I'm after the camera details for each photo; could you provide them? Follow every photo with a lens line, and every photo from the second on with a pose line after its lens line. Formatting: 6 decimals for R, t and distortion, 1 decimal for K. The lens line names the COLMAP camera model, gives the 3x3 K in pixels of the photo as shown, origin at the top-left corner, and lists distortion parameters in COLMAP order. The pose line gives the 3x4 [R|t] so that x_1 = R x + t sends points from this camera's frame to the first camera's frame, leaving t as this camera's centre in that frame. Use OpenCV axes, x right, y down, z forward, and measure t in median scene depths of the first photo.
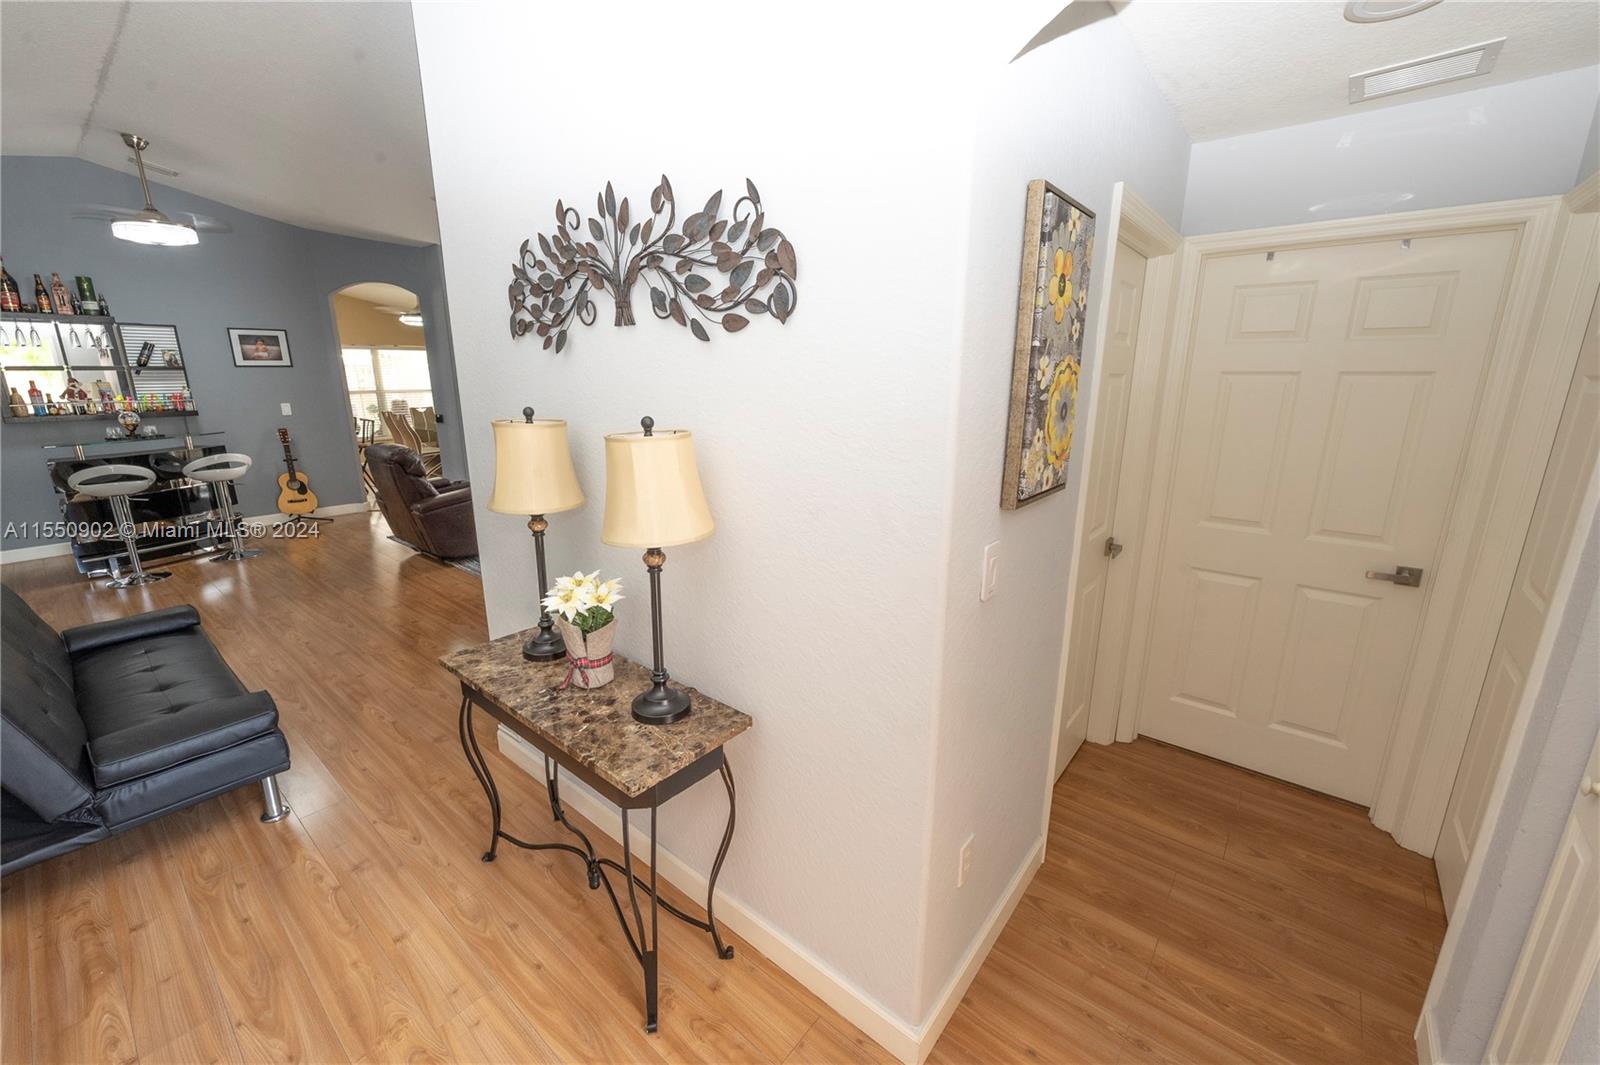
lens RADIAL K [[634.3, 0, 799.7], [0, 634.3, 531.5], [0, 0, 1]] dist [0.000265, -0.000035]
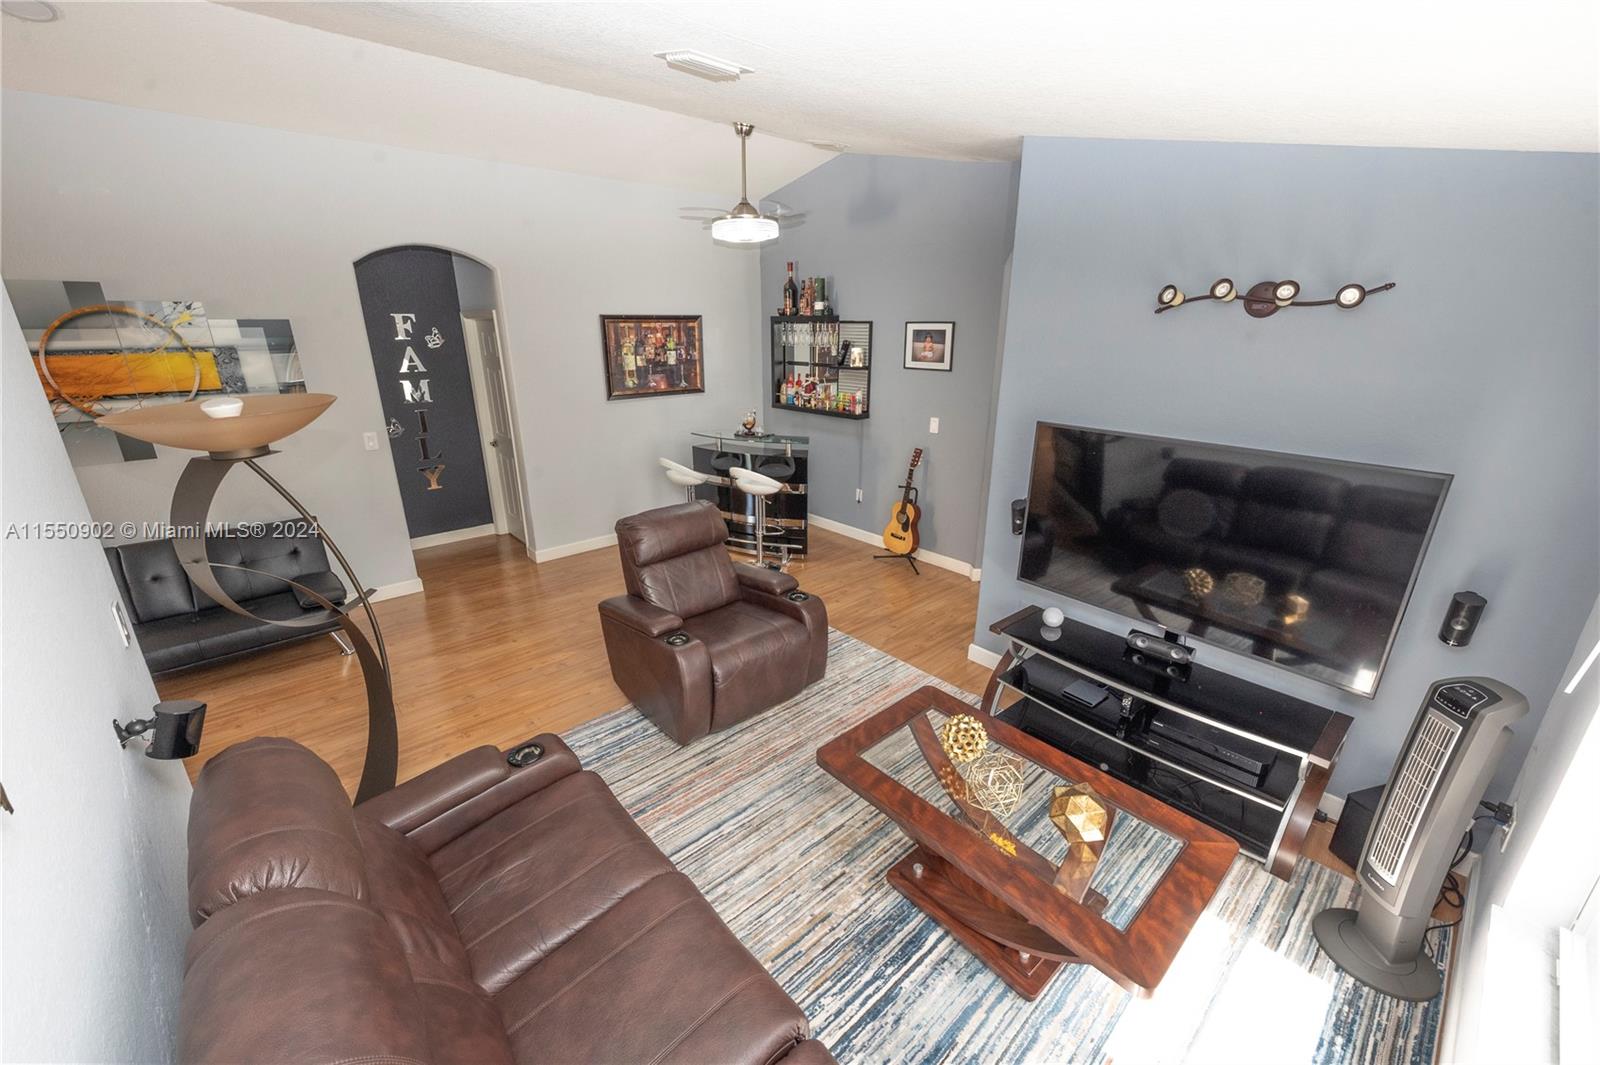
lens RADIAL K [[634.3, 0, 799.3], [0, 634.3, 539.0], [0, 0, 1]] dist [0.000265, -0.000035]
pose [[-0.151273, 0.320568, -0.935068, -0.014314], [-0.244691, 0.904370, 0.349630, -0.306701], [0.957728, 0.281692, -0.058366, 0.953016]]
